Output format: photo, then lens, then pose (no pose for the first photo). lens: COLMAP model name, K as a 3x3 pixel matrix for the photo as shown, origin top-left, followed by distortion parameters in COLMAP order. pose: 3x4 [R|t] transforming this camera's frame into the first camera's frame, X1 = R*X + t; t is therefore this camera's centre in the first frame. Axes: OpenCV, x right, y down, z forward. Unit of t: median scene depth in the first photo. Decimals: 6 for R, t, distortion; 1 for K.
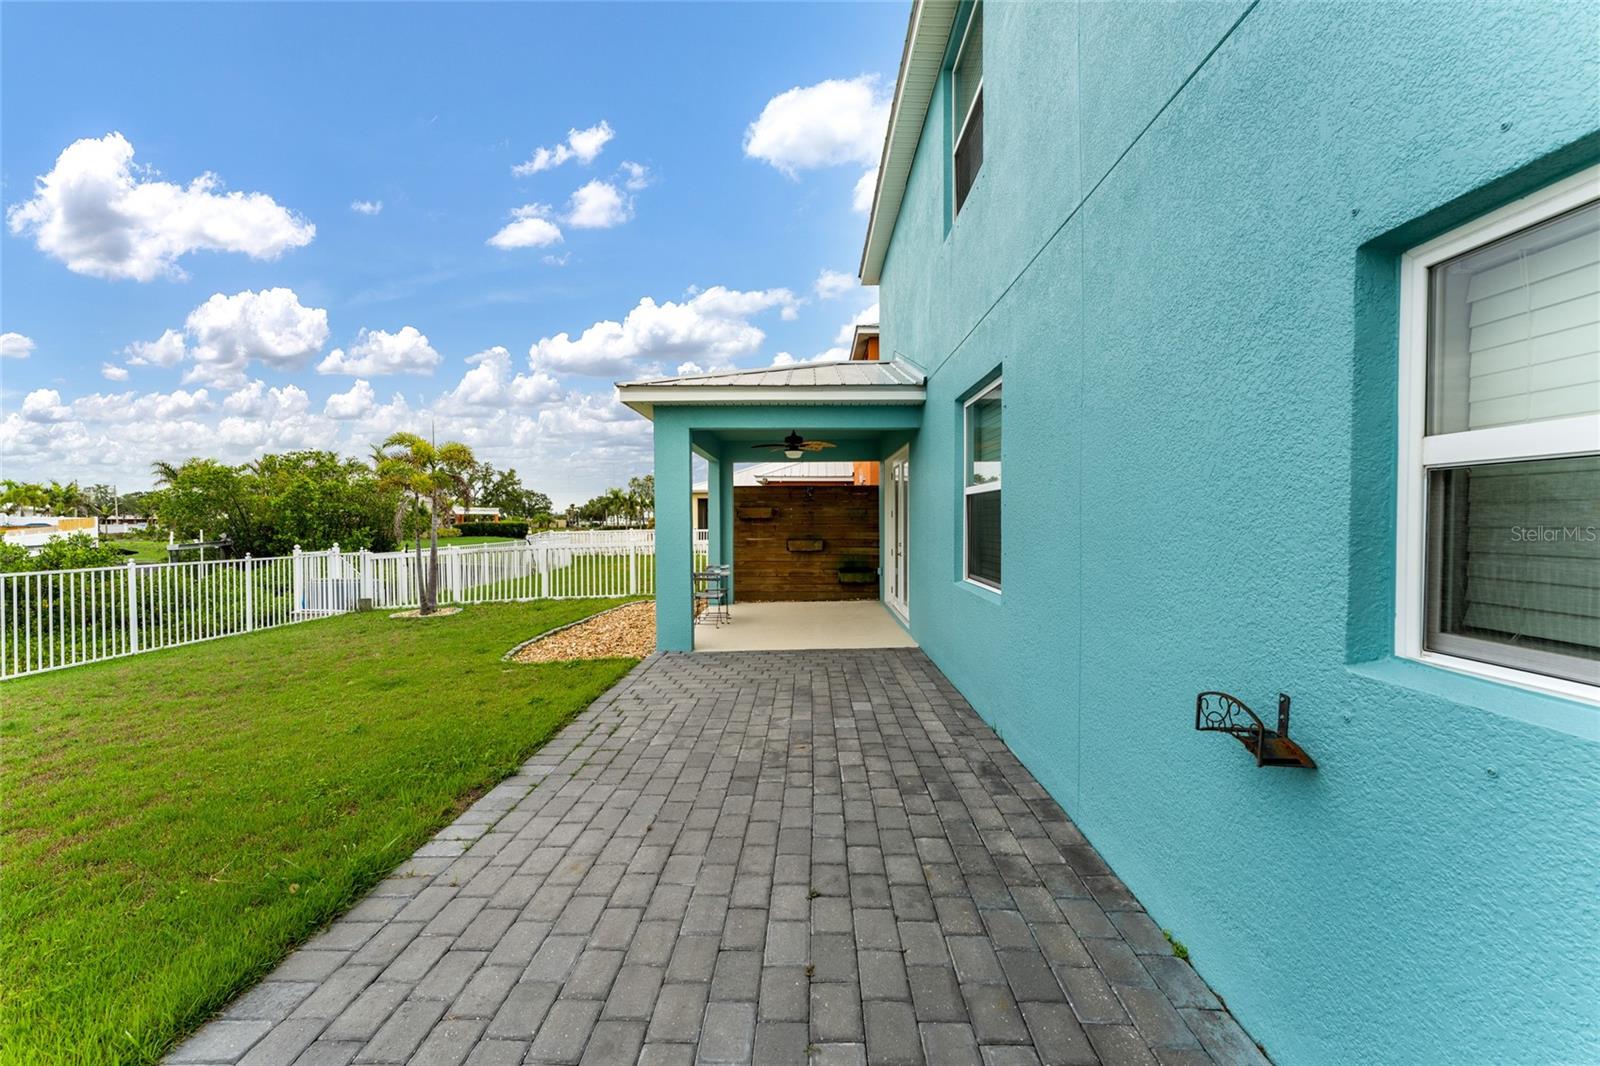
lens RADIAL K [[640.1, 0, 800.0], [0, 640.1, 533.0], [0, 0, 1]] dist [0.000231, 0.000055]
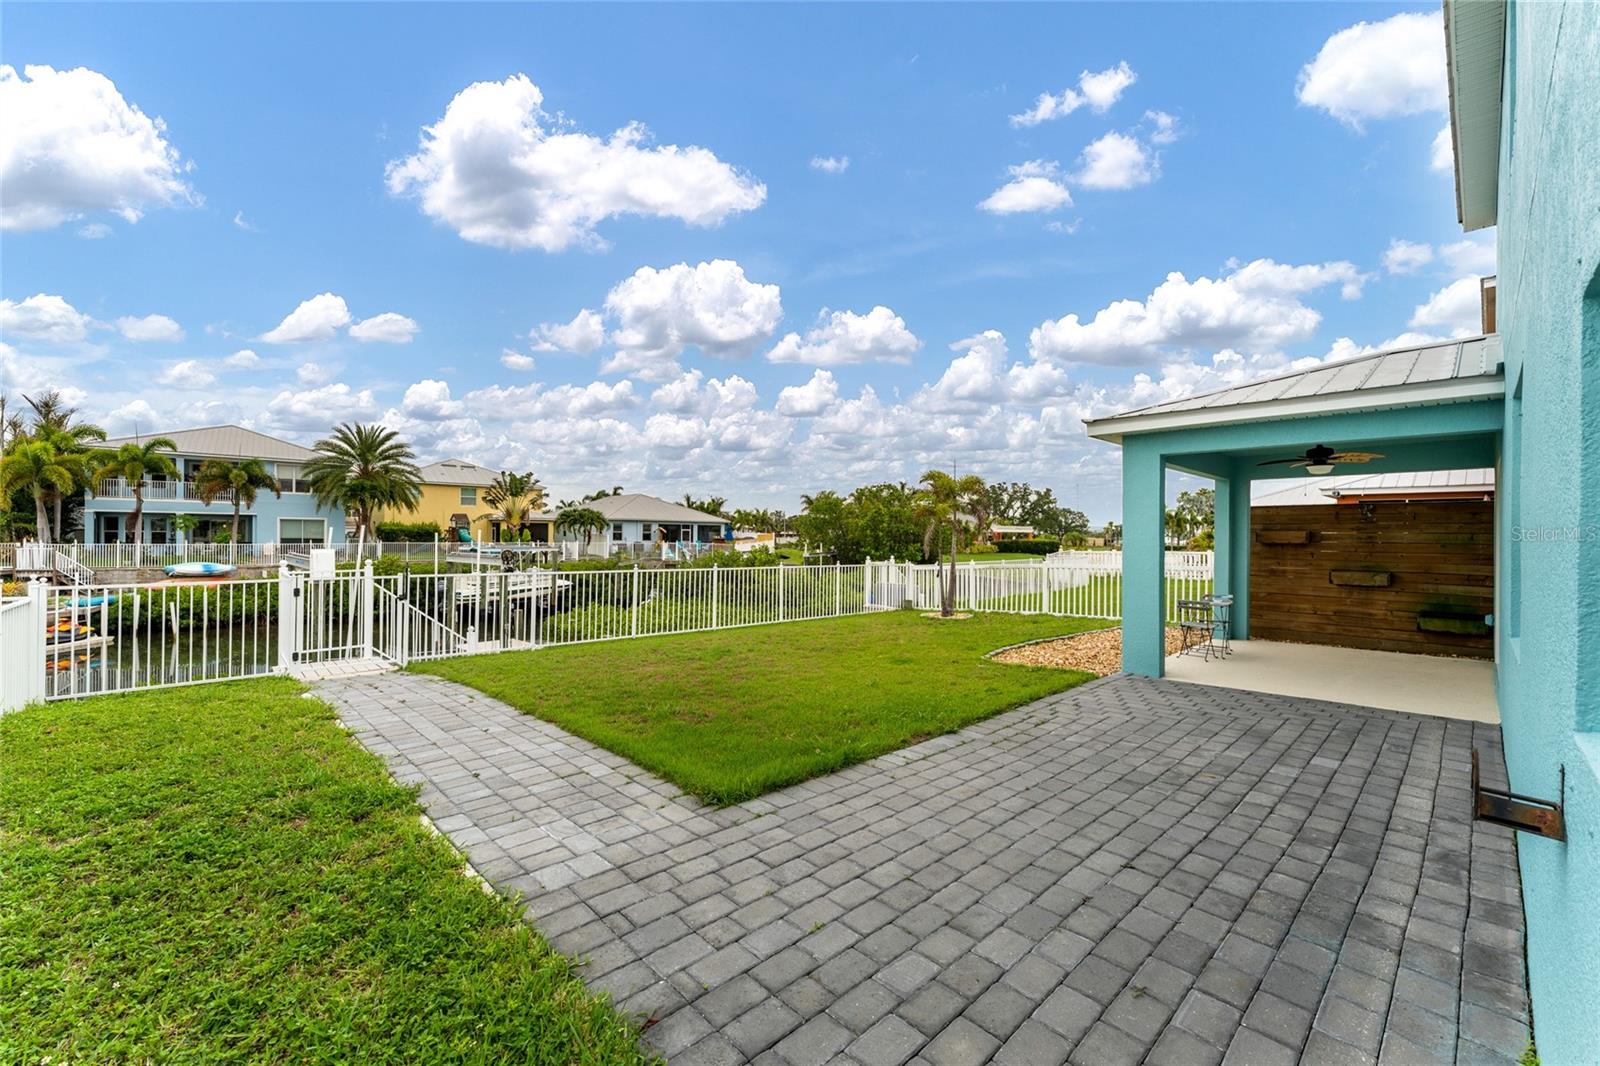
lens RADIAL K [[640.1, 0, 800.0], [0, 640.1, 533.0], [0, 0, 1]] dist [0.000231, 0.000055]
pose [[0.700386, 0.007388, -0.713727, 0.087455], [-0.027289, 0.999493, -0.016433, -0.005105], [0.713243, 0.030986, 0.700232, -0.060484]]
